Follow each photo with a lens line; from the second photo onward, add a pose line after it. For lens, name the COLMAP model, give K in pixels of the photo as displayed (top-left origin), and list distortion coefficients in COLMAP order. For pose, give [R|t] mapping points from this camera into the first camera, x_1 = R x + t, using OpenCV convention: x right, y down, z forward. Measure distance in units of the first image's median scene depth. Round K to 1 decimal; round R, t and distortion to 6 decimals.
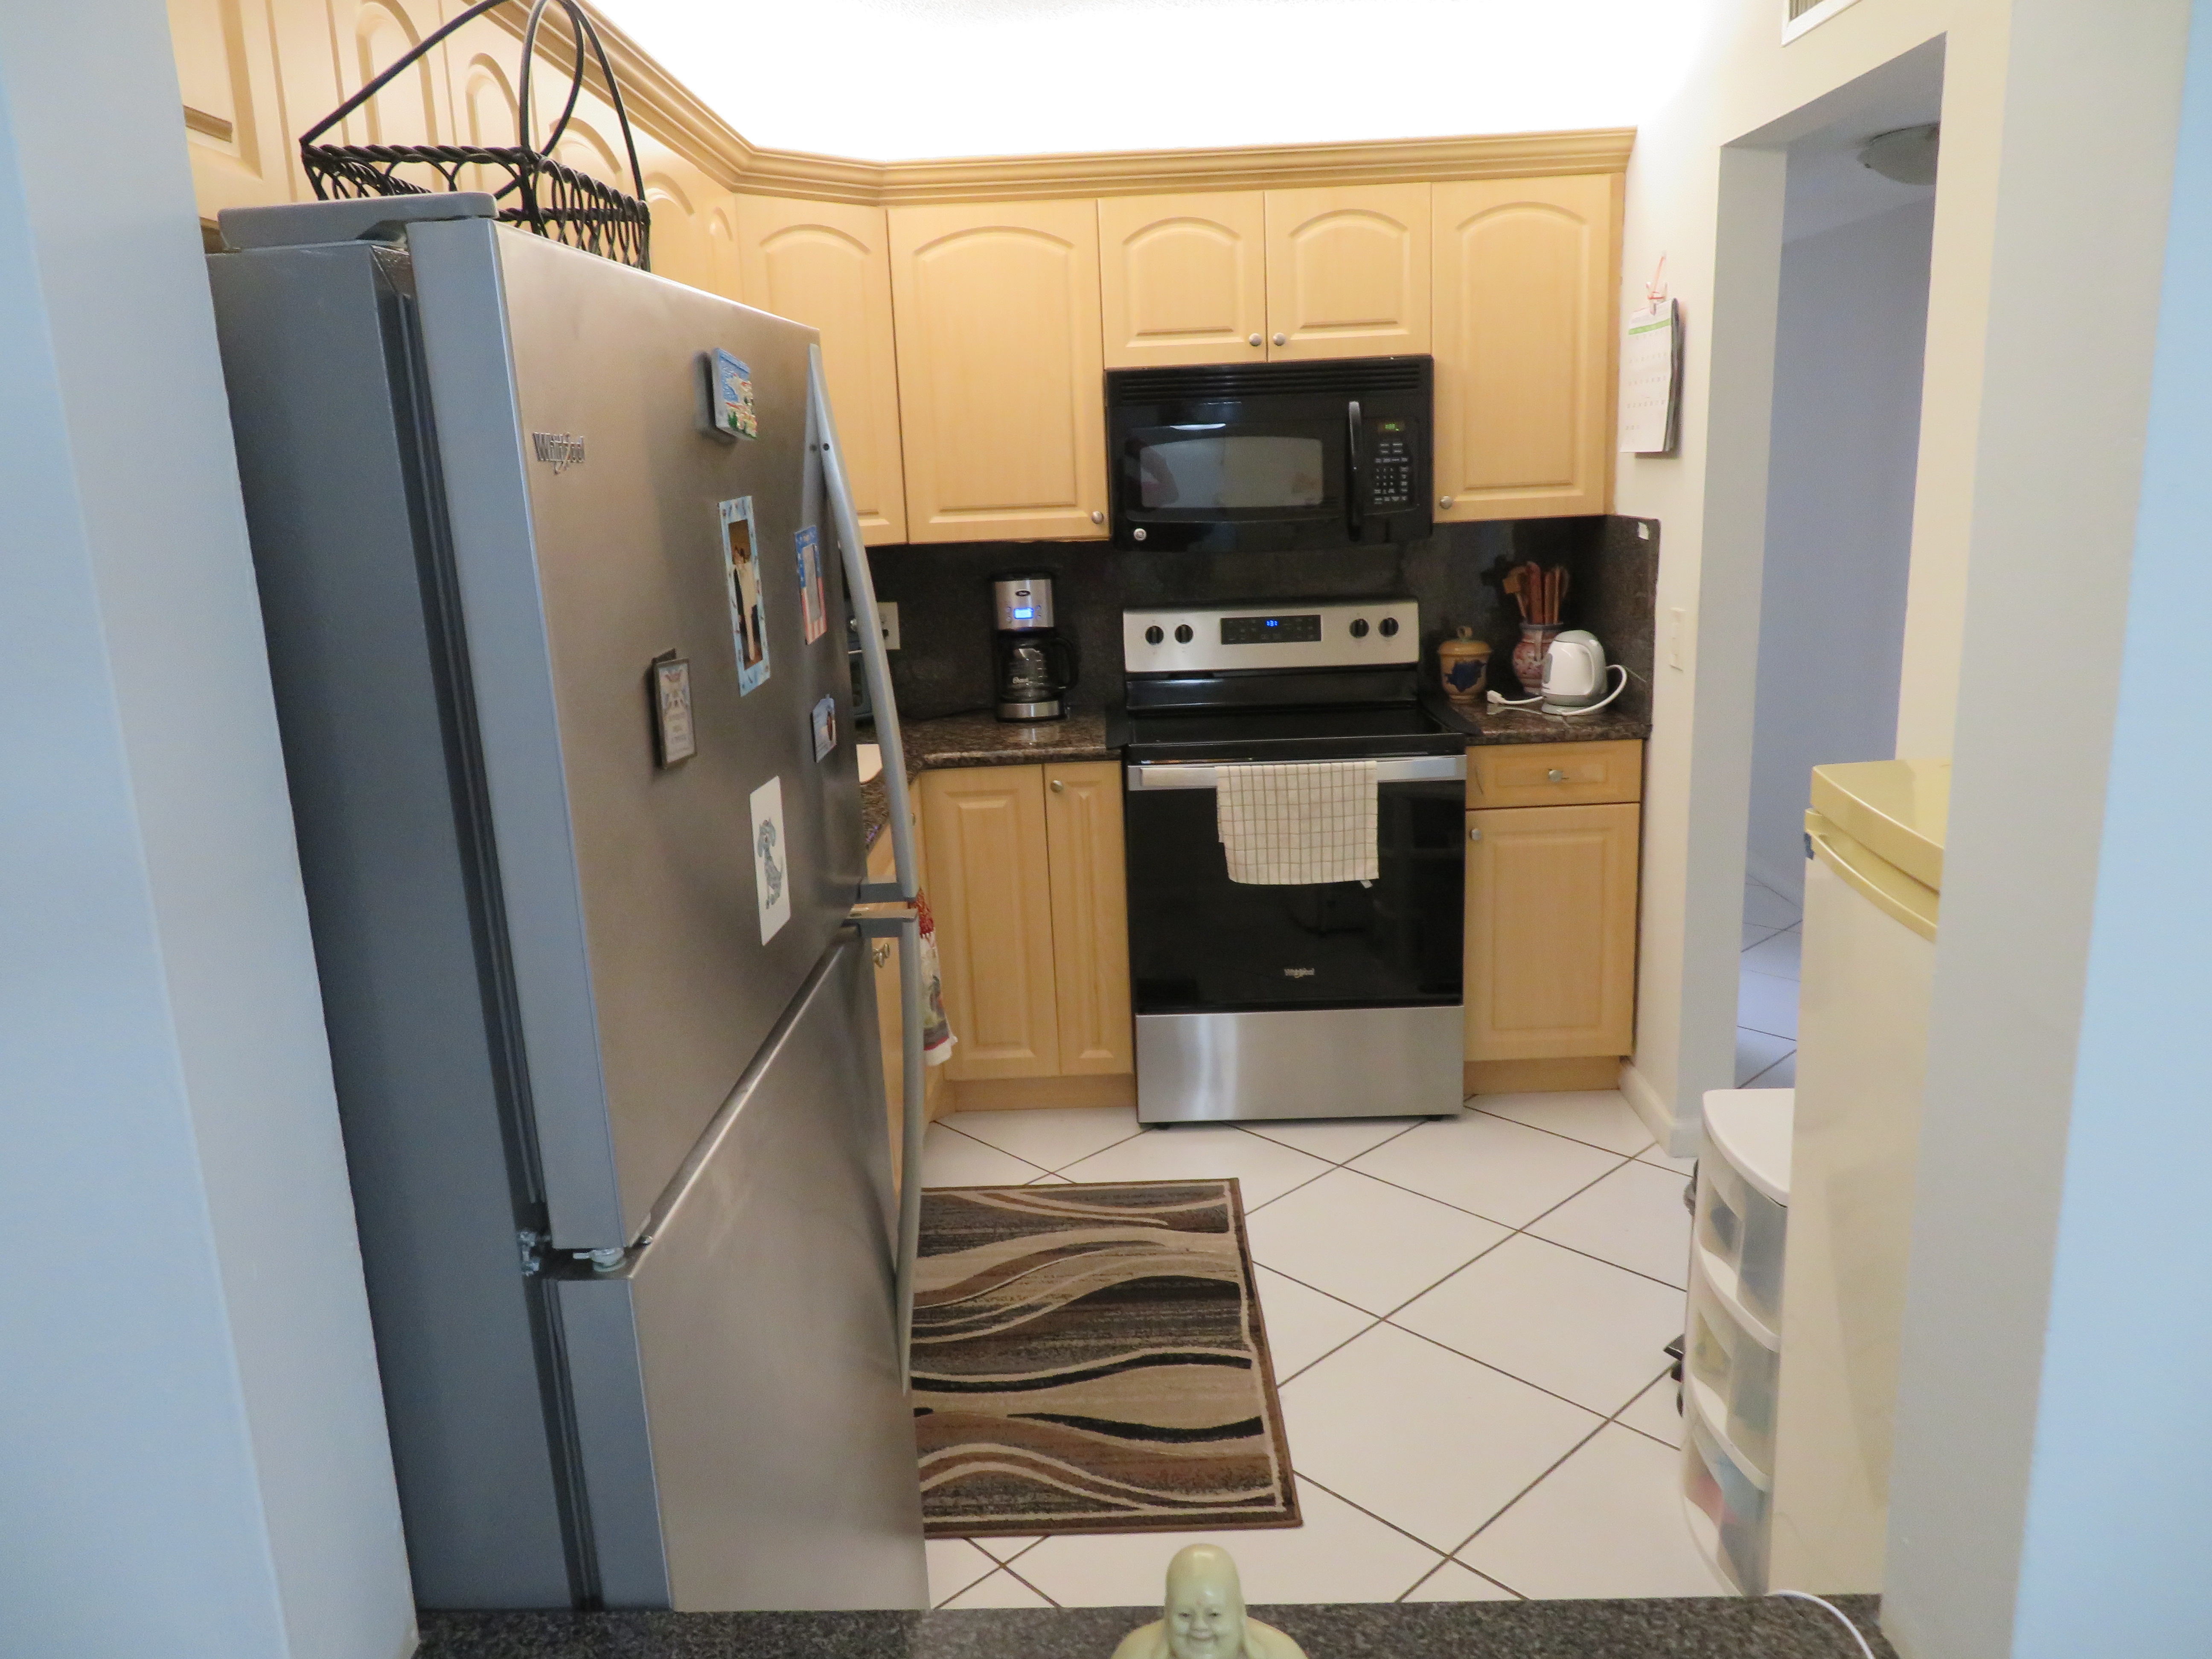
lens RADIAL K [[1577.2, 0, 1111.8], [0, 1577.2, 832.2], [0, 0, 1]] dist [-0.009959, 0.006701]
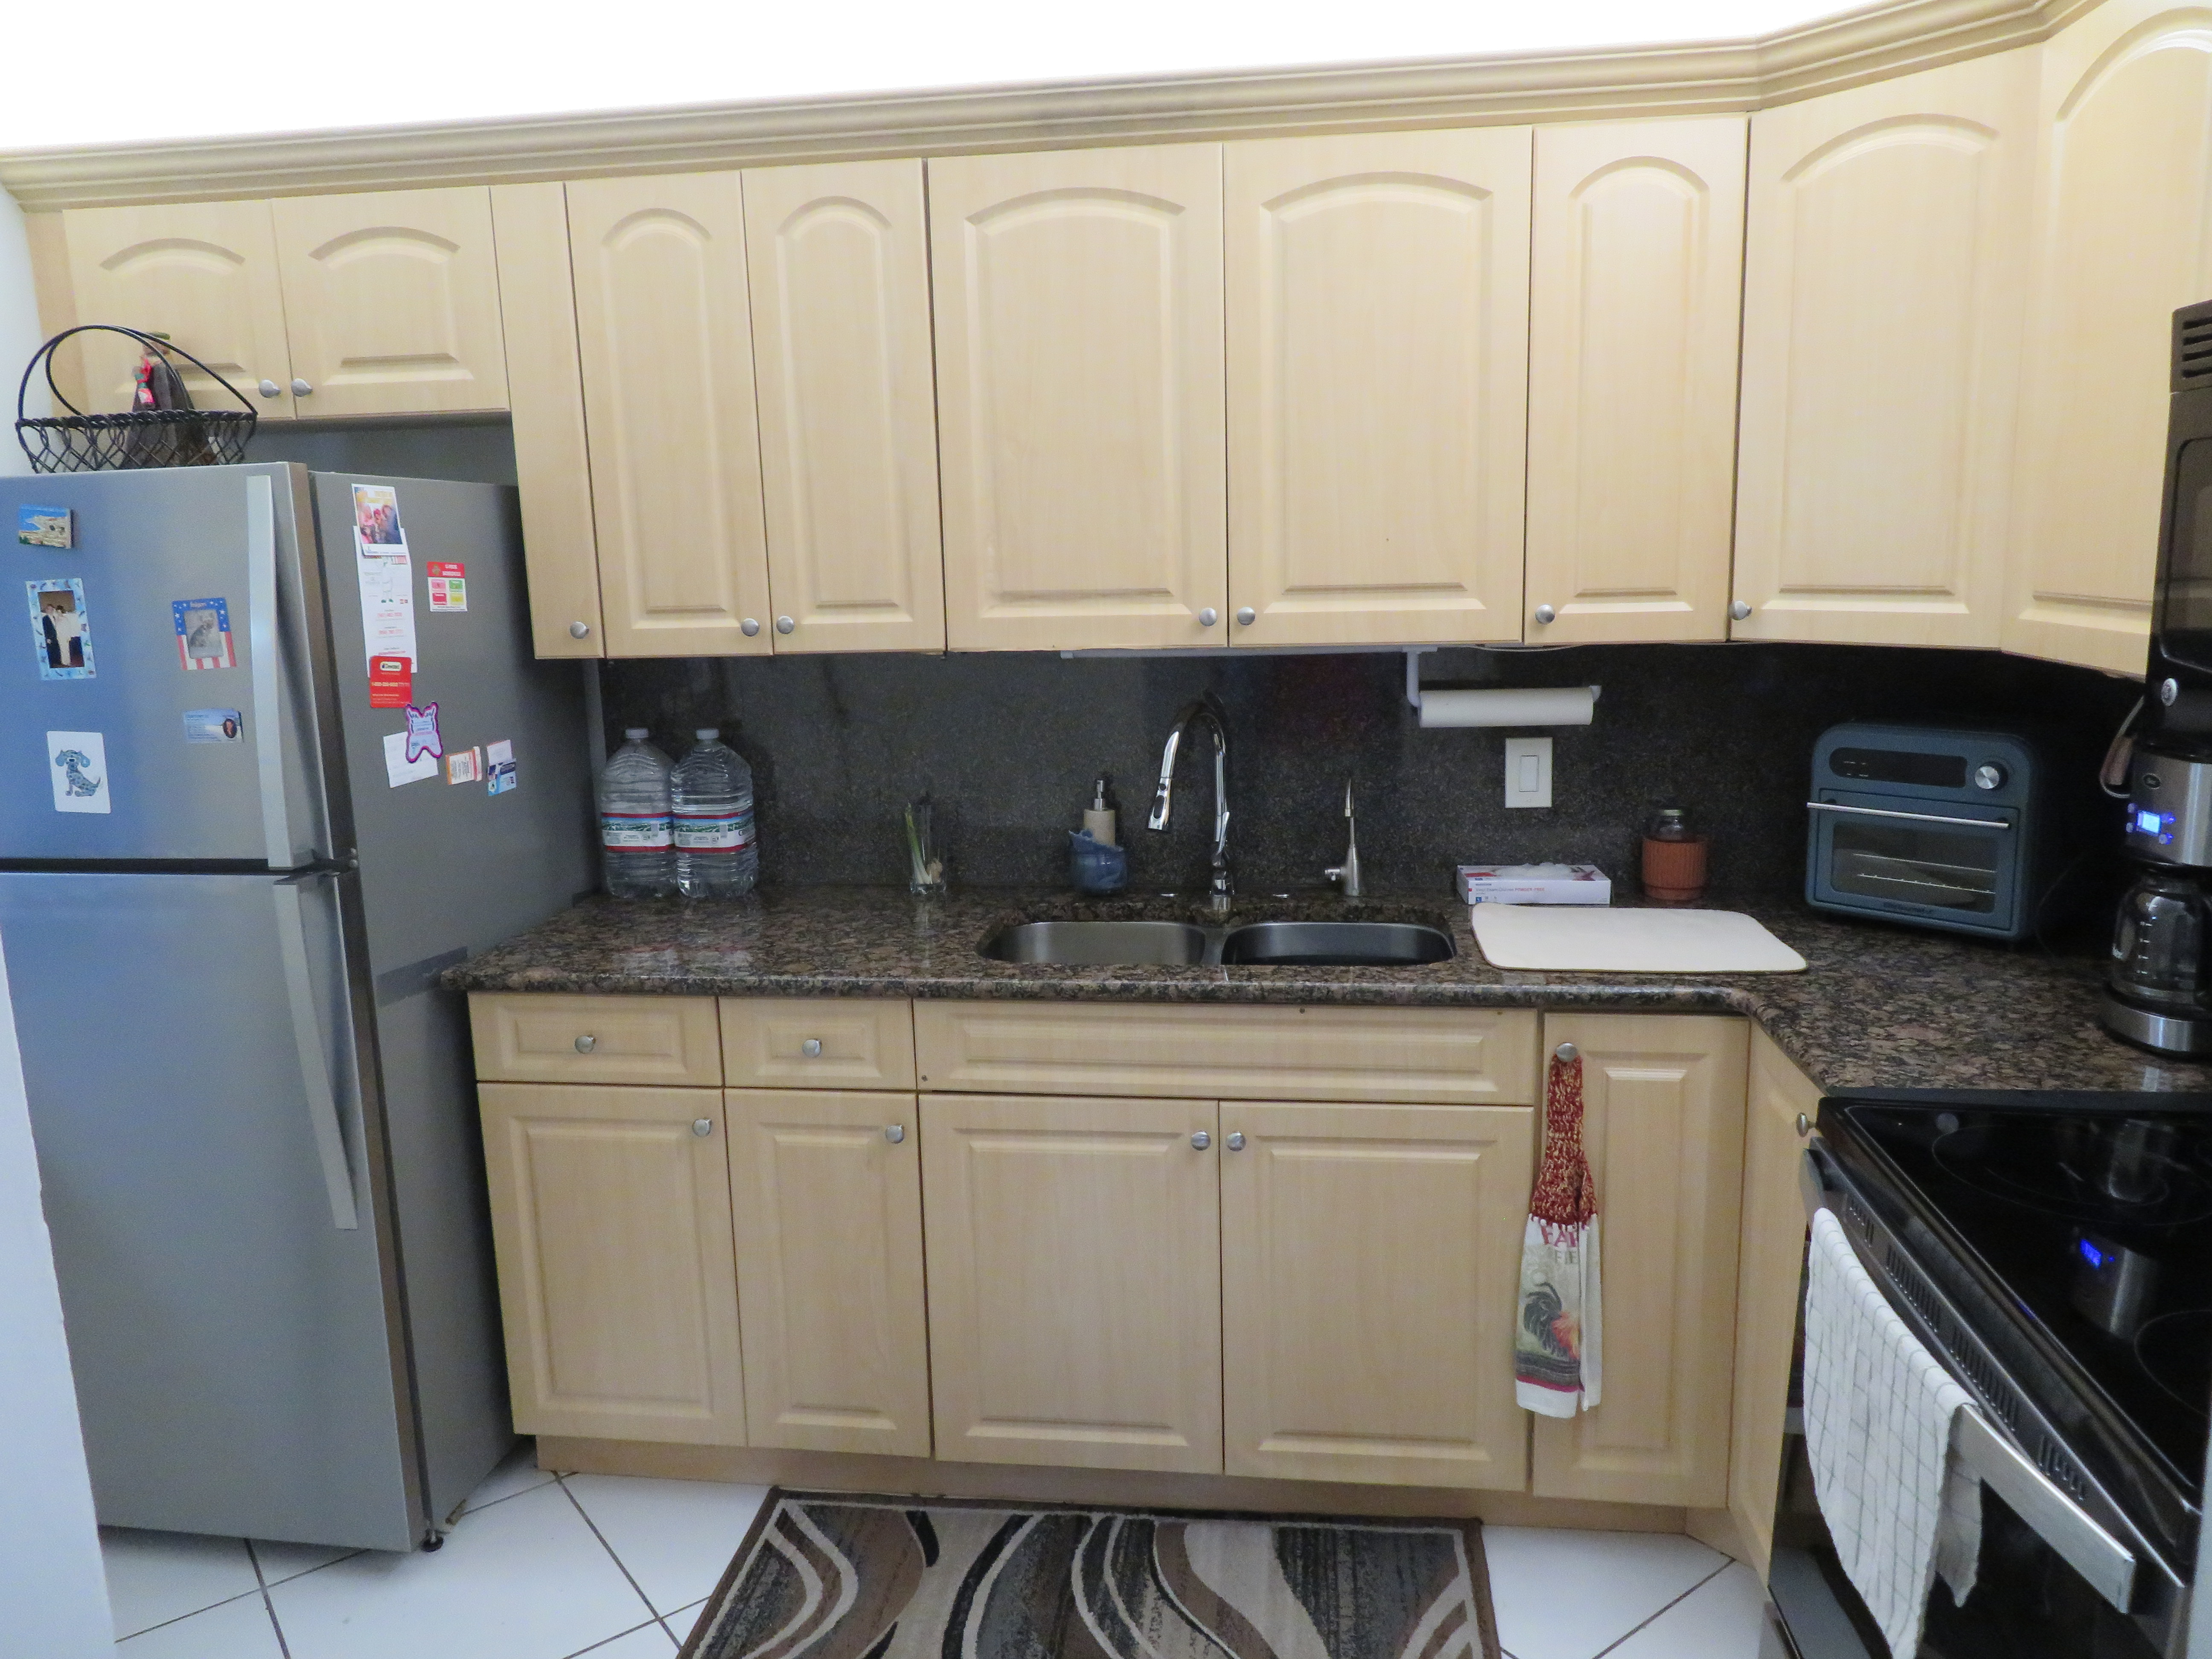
lens RADIAL K [[1577.2, 0, 1096.8], [0, 1577.2, 827.9], [0, 0, 1]] dist [-0.009959, 0.006701]
pose [[-0.127085, 0.222688, -0.966571, 0.847519], [-0.198168, 0.949126, 0.244724, -0.360584], [0.971894, 0.222645, -0.076490, 1.369607]]
